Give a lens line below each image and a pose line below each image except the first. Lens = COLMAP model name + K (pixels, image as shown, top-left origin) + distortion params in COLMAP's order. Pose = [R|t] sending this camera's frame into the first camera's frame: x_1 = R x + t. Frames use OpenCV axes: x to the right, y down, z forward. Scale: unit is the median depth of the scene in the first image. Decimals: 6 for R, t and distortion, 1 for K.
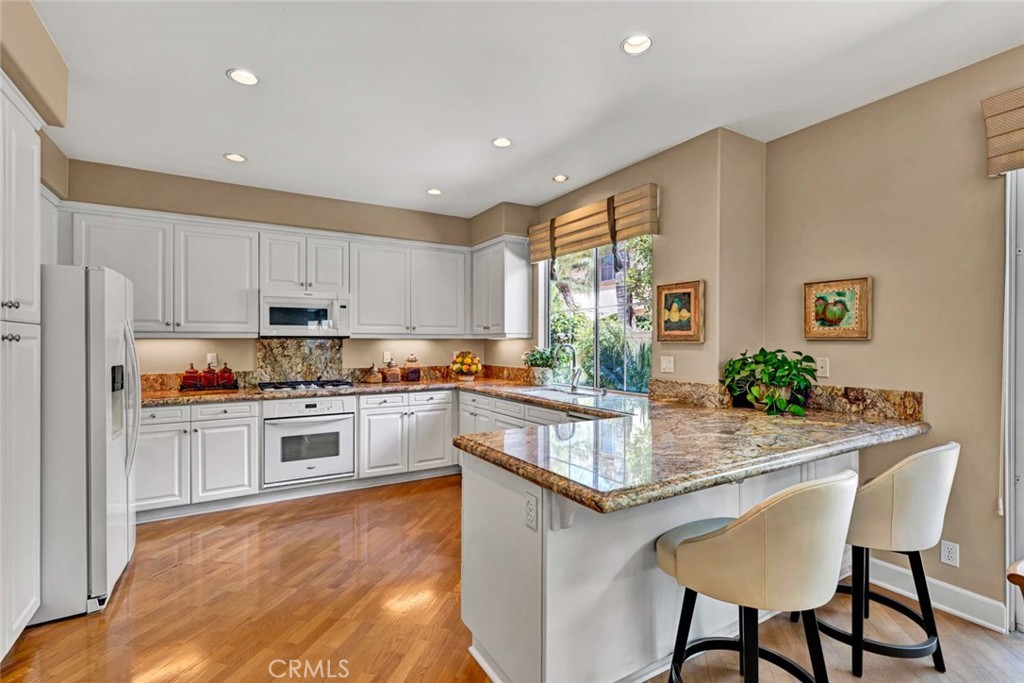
lens RADIAL K [[473.7, 0, 513.2], [0, 473.7, 345.9], [0, 0, 1]] dist [0.001322, 0.000626]
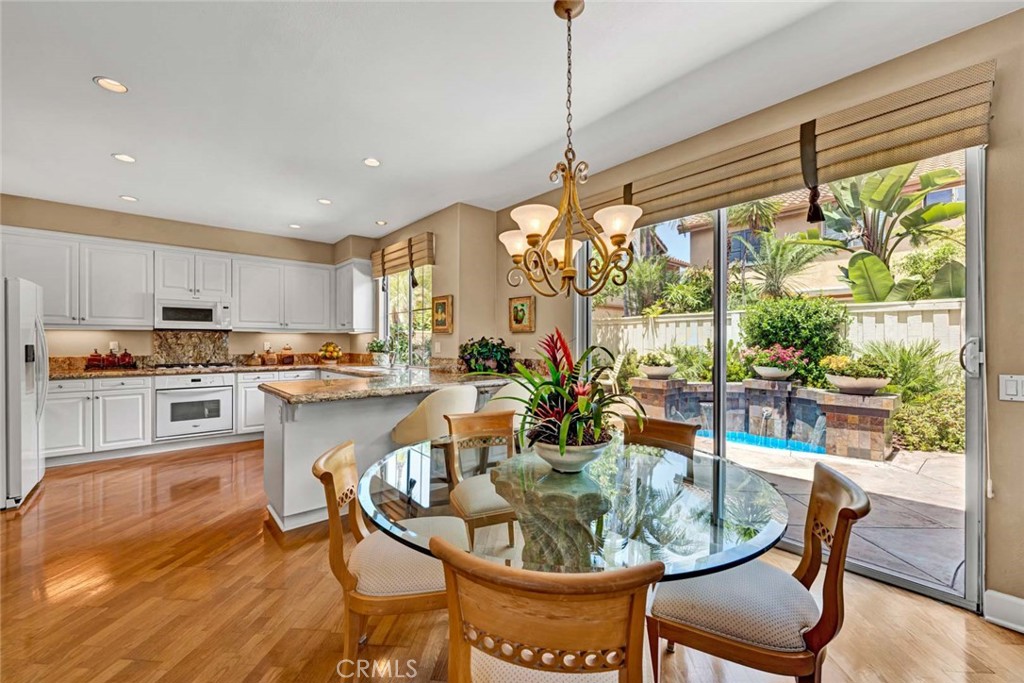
lens RADIAL K [[416.5, 0, 510.8], [0, 416.5, 346.1], [0, 0, 1]] dist [-0.000888, -0.000283]
pose [[0.986753, 0.002236, 0.162213, 0.294219], [-0.002515, 0.999996, 0.001518, 0.027058], [-0.162209, -0.001906, 0.986755, -0.352818]]
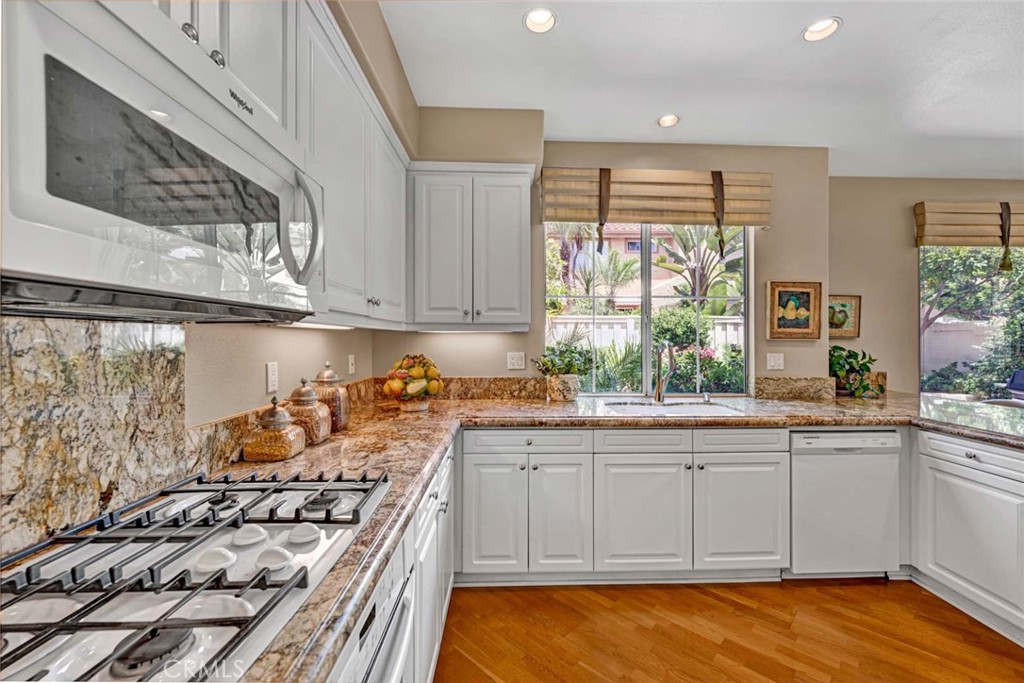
lens RADIAL K [[416.5, 0, 512.6], [0, 416.5, 340.5], [0, 0, 1]] dist [-0.000888, -0.000283]
pose [[0.472805, 0.001609, 0.881166, -0.615949], [0.001114, 0.999996, -0.002424, -0.003372], [-0.881167, 0.002127, 0.472801, 0.929747]]
